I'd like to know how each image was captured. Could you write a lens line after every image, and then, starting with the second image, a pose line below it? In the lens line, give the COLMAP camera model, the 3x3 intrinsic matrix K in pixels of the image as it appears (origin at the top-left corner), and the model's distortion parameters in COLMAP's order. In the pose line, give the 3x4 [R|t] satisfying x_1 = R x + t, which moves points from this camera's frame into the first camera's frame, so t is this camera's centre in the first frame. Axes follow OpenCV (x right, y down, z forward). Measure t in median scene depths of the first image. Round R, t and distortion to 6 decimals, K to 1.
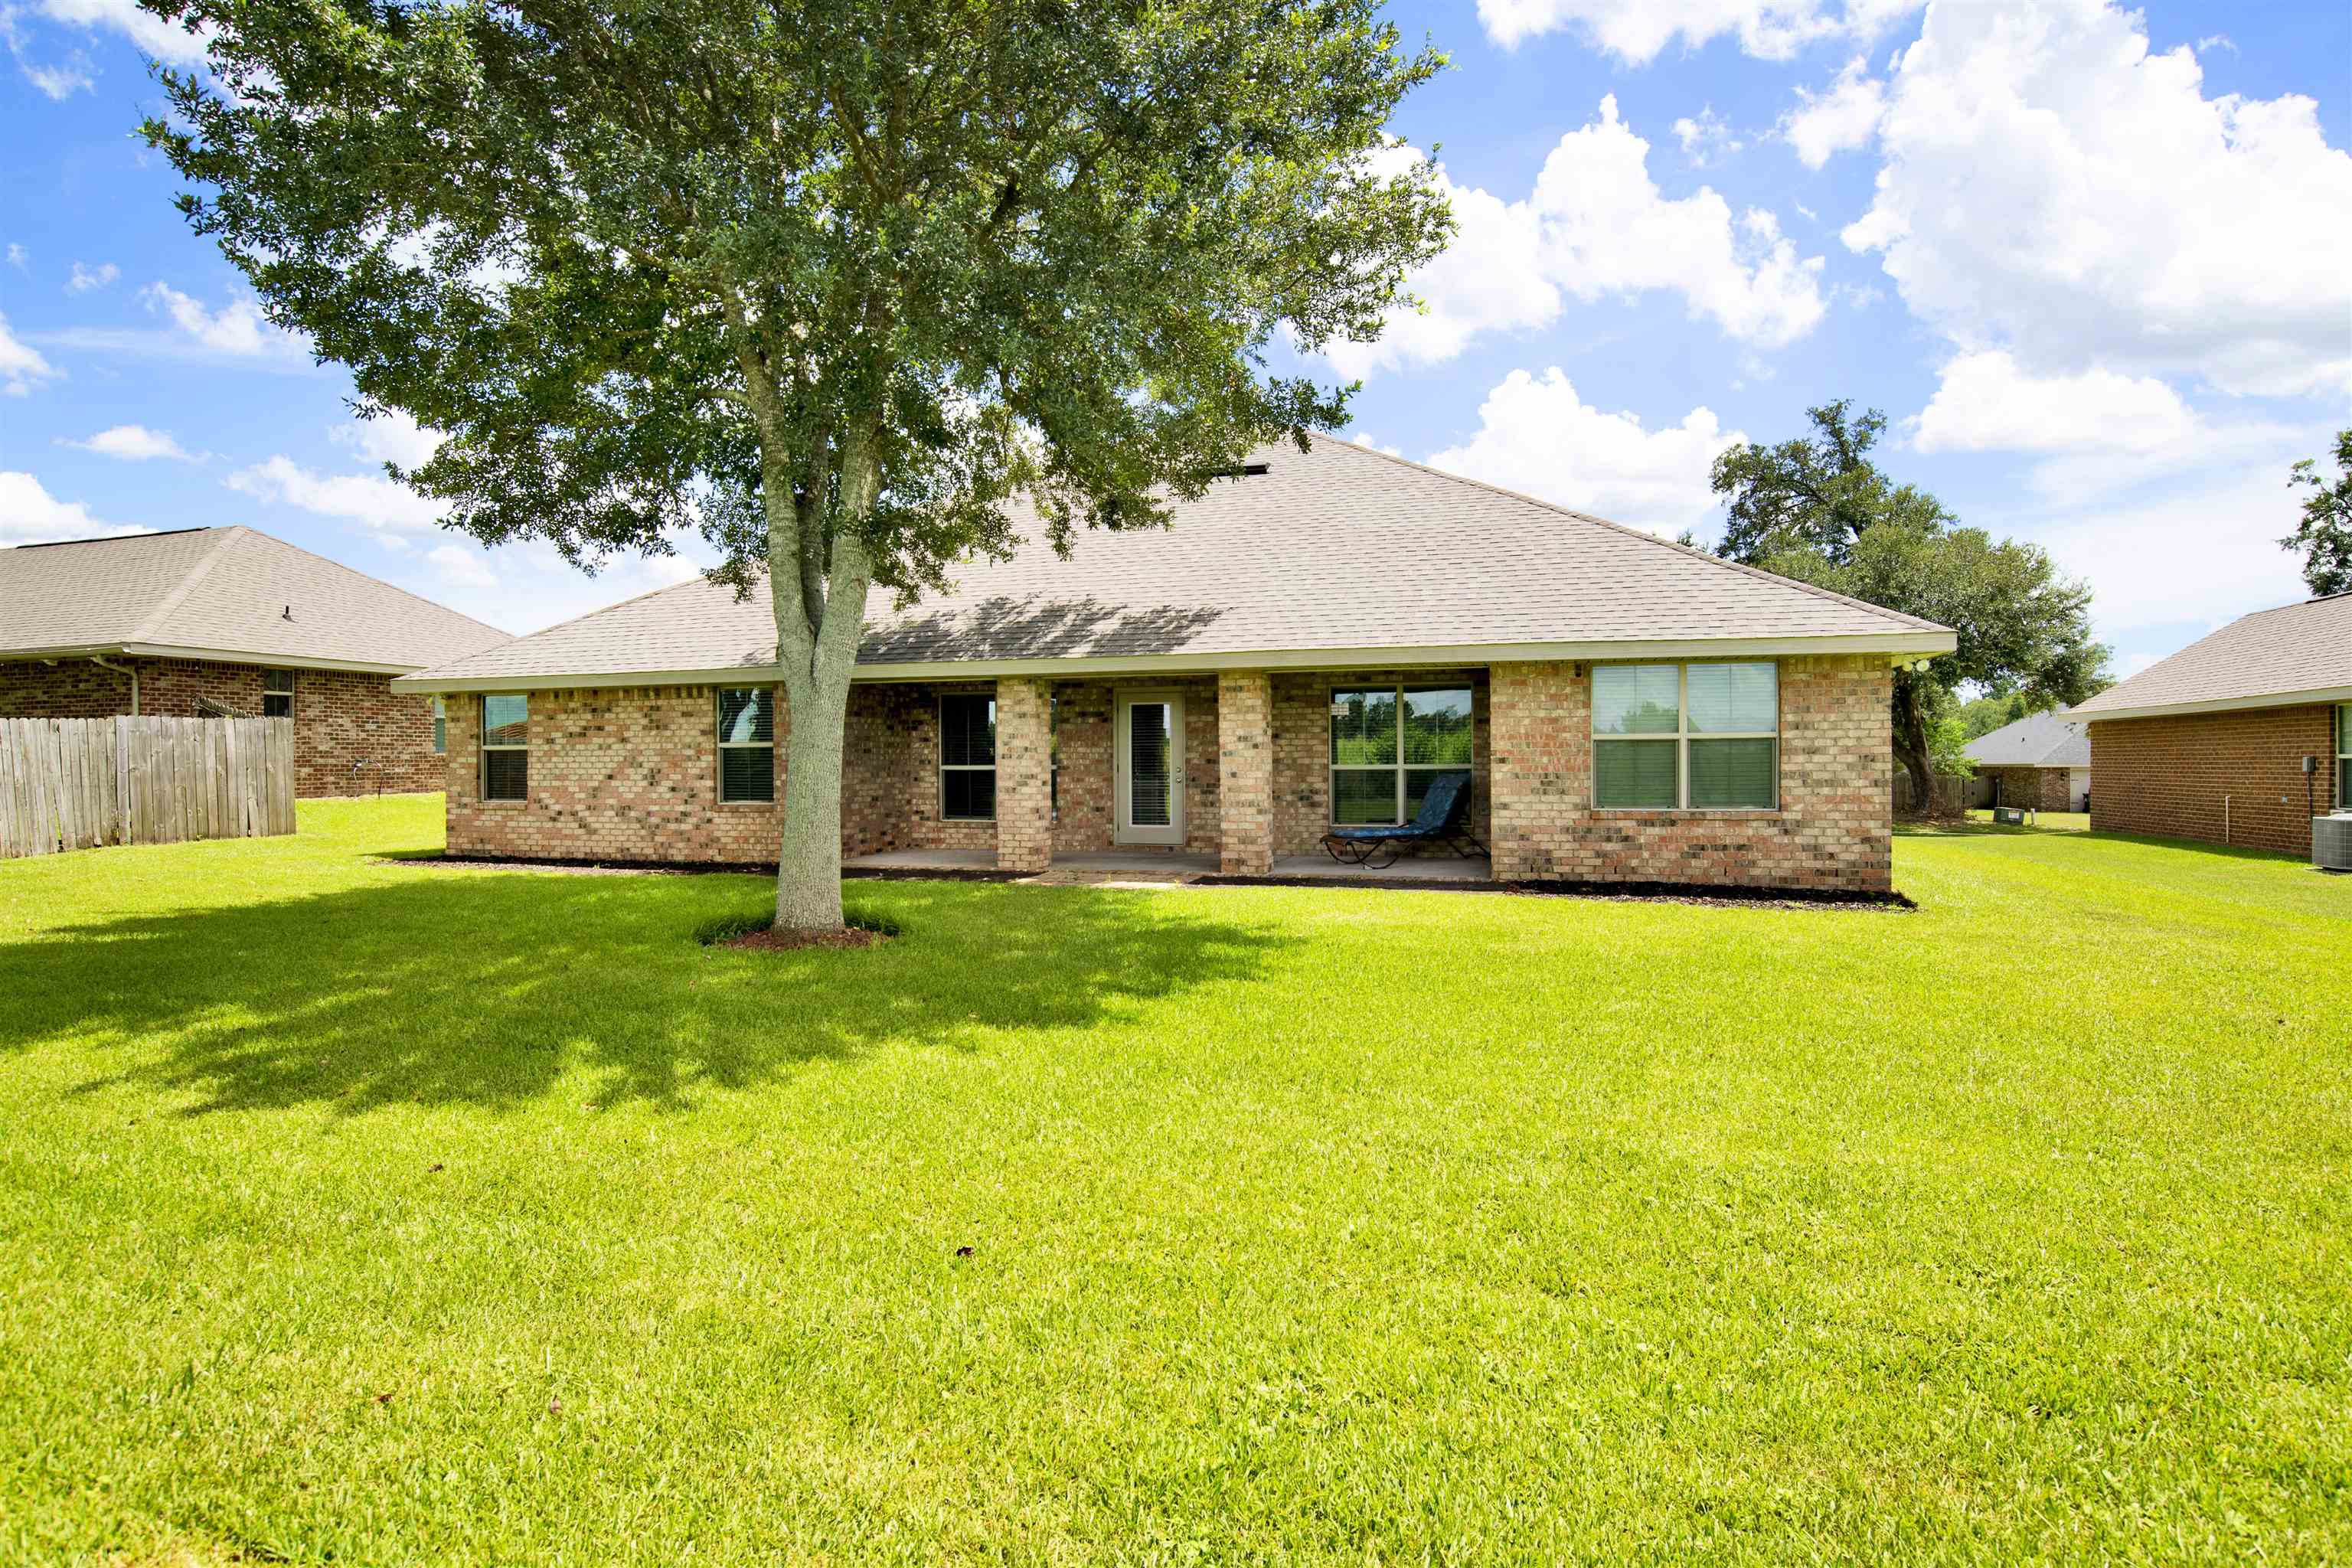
lens RADIAL K [[1235.2, 0, 1166.9], [0, 1235.2, 784.9], [0, 0, 1]] dist [-0.054718, 0.015501]
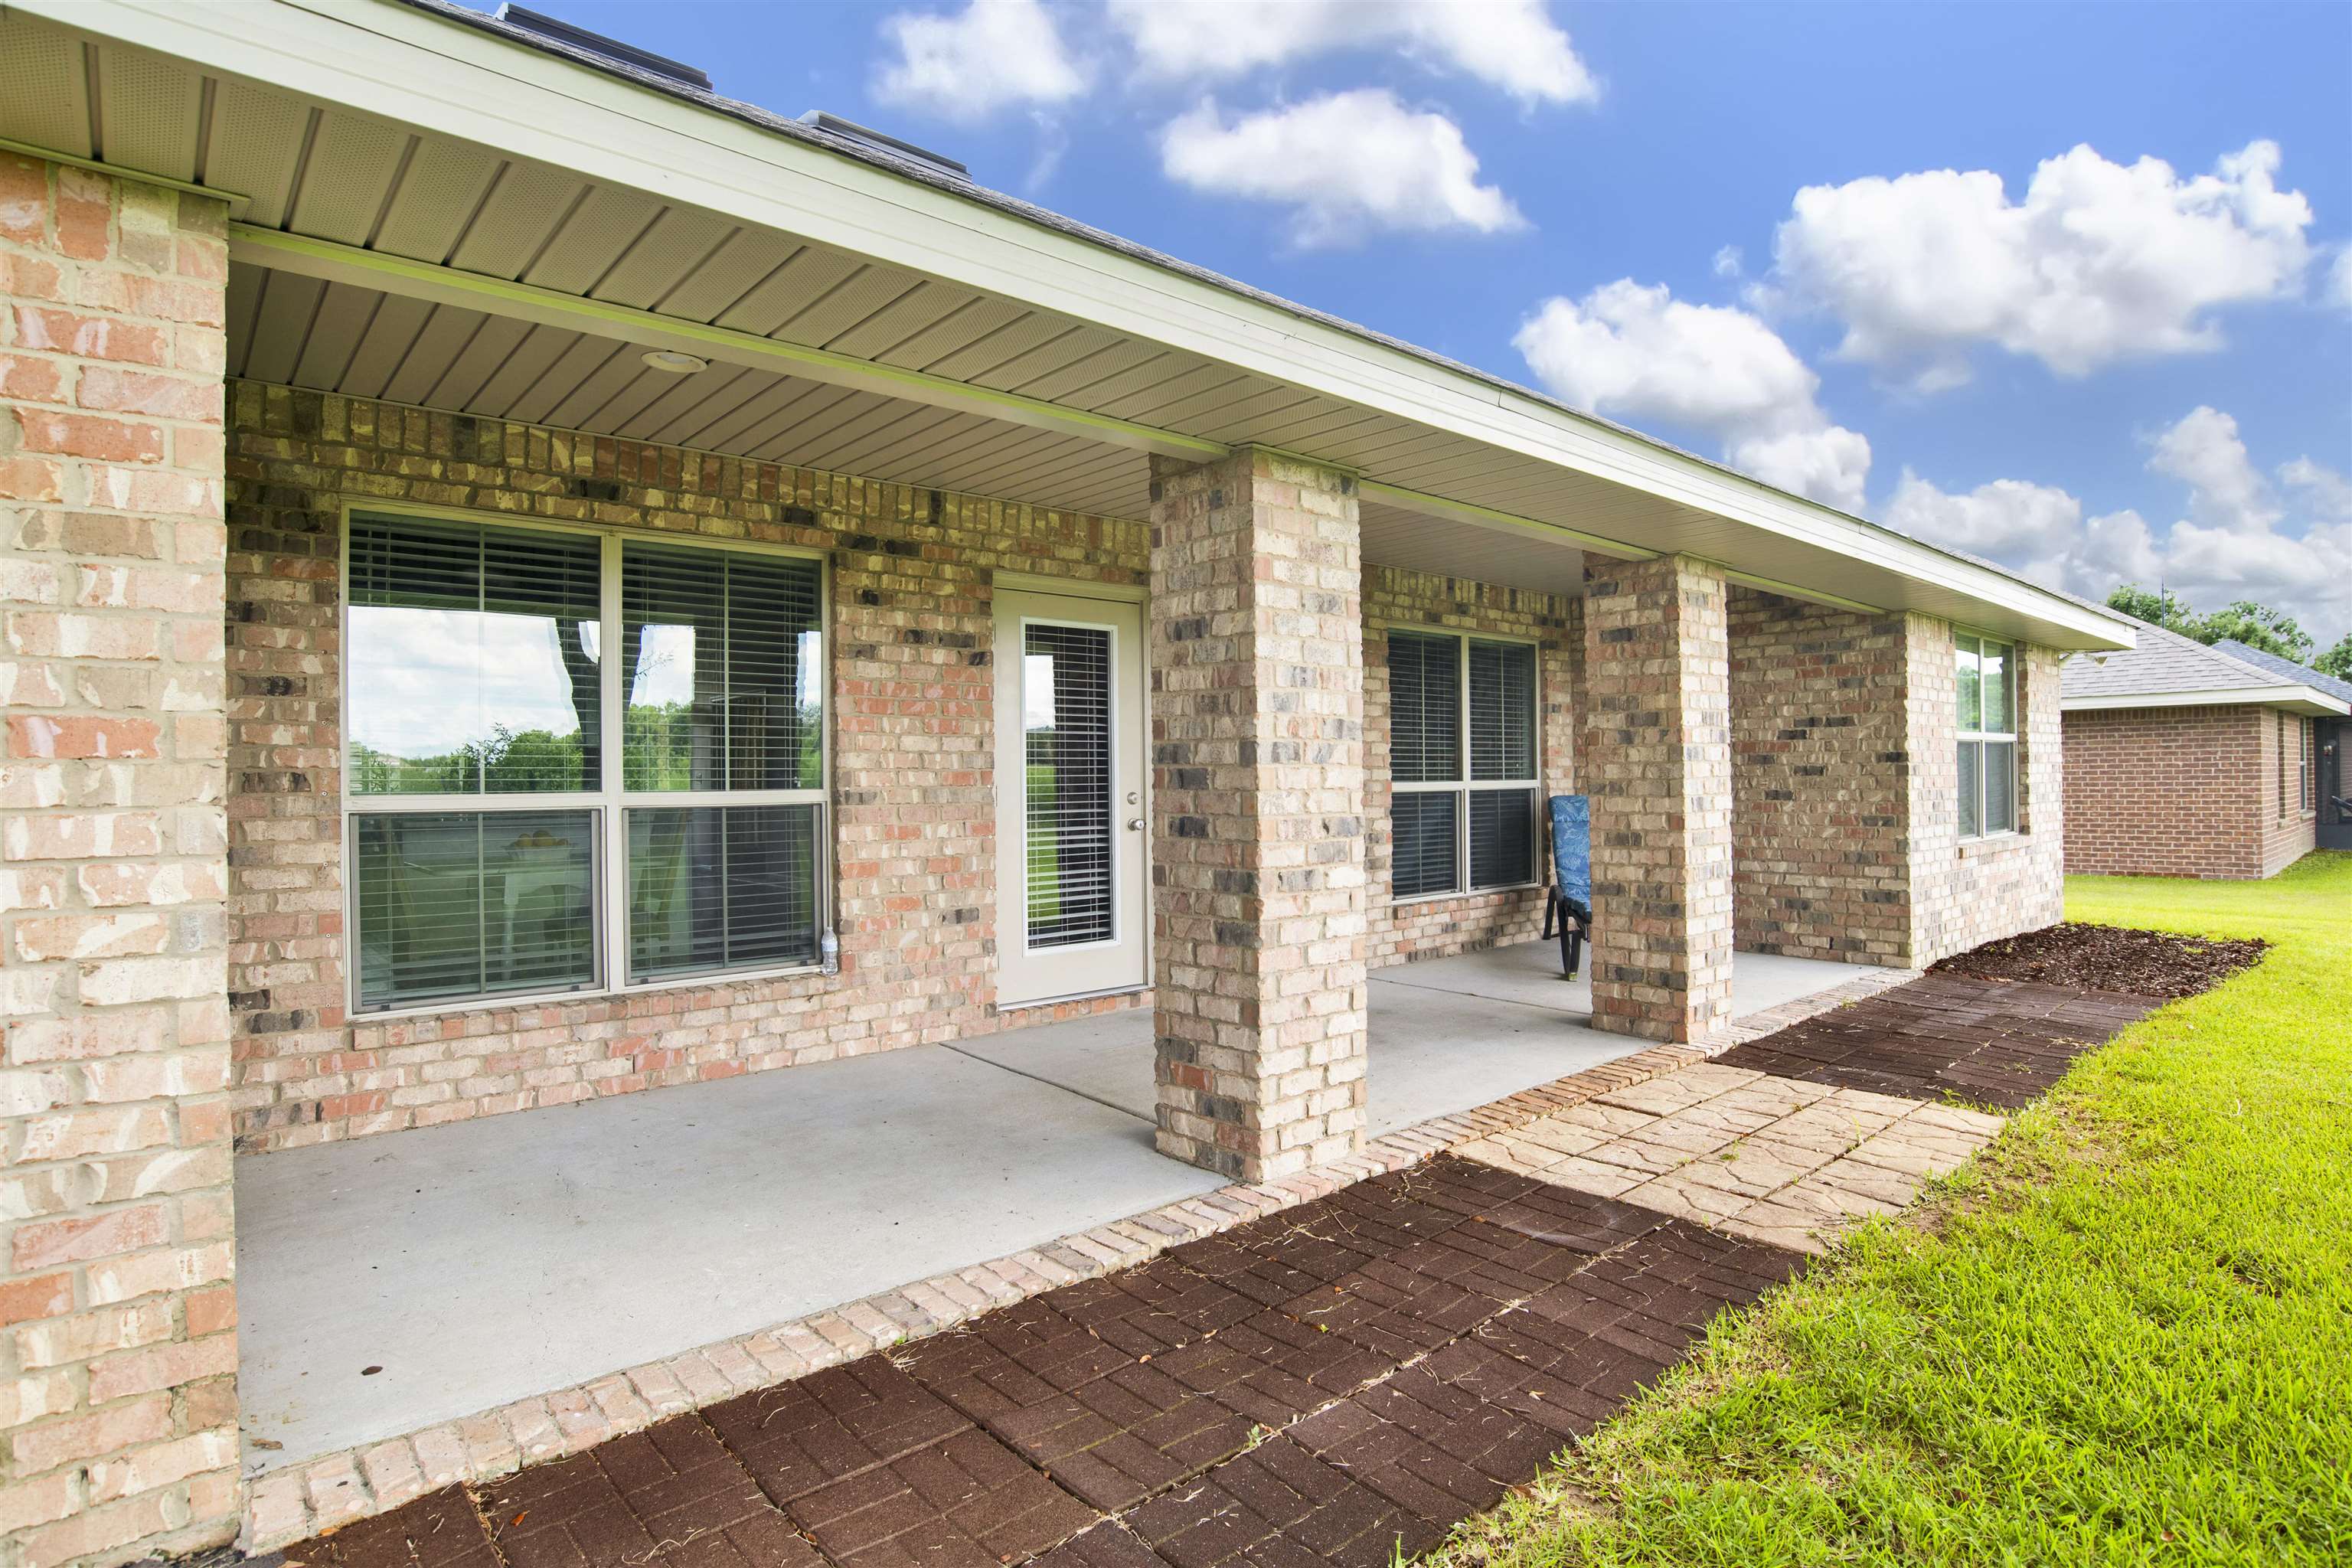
lens RADIAL K [[1235.2, 0, 1192.4], [0, 1235.2, 779.5], [0, 0, 1]] dist [-0.054718, 0.015501]
pose [[0.510796, -0.002082, 0.859699, -0.332787], [0.022957, 0.999673, -0.011220, -0.013526], [-0.859395, 0.025467, 0.510677, 0.804303]]
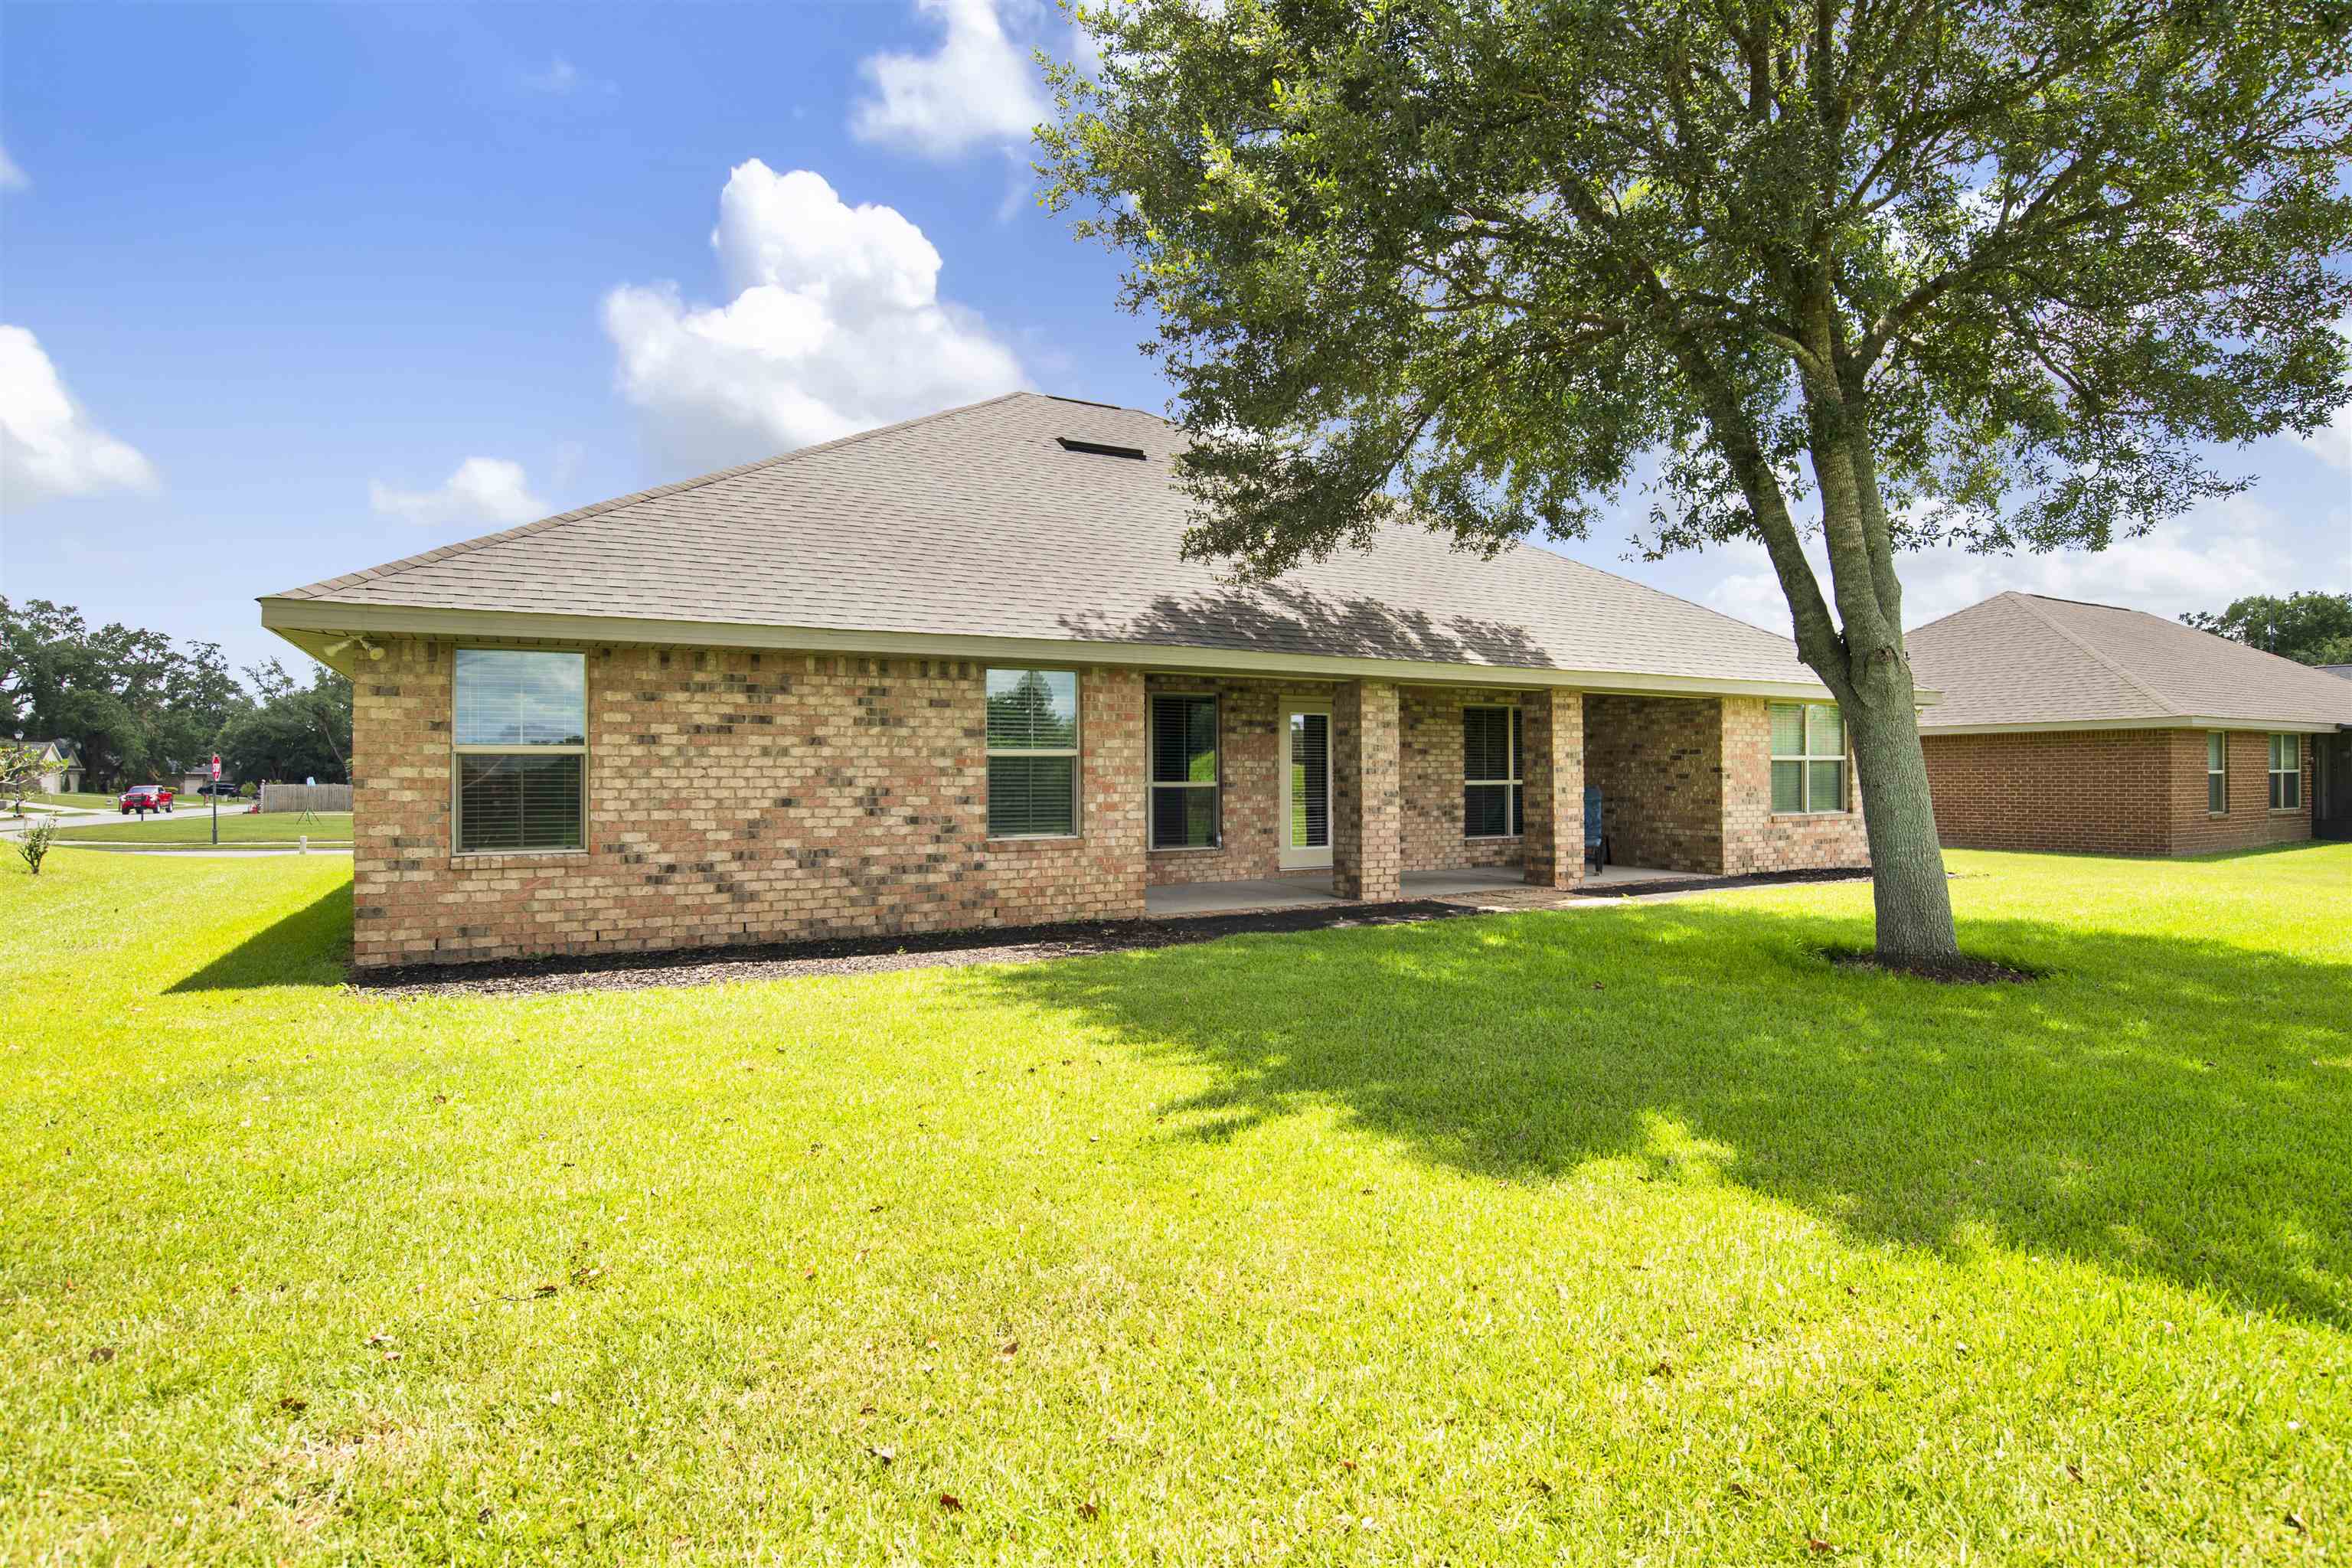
lens RADIAL K [[1235.2, 0, 1188.5], [0, 1235.2, 774.3], [0, 0, 1]] dist [-0.054718, 0.015501]
pose [[0.678774, 0.002242, 0.734344, -0.776323], [0.013421, 0.999790, -0.015458, -0.008392], [-0.734225, 0.020348, 0.678601, 0.461573]]
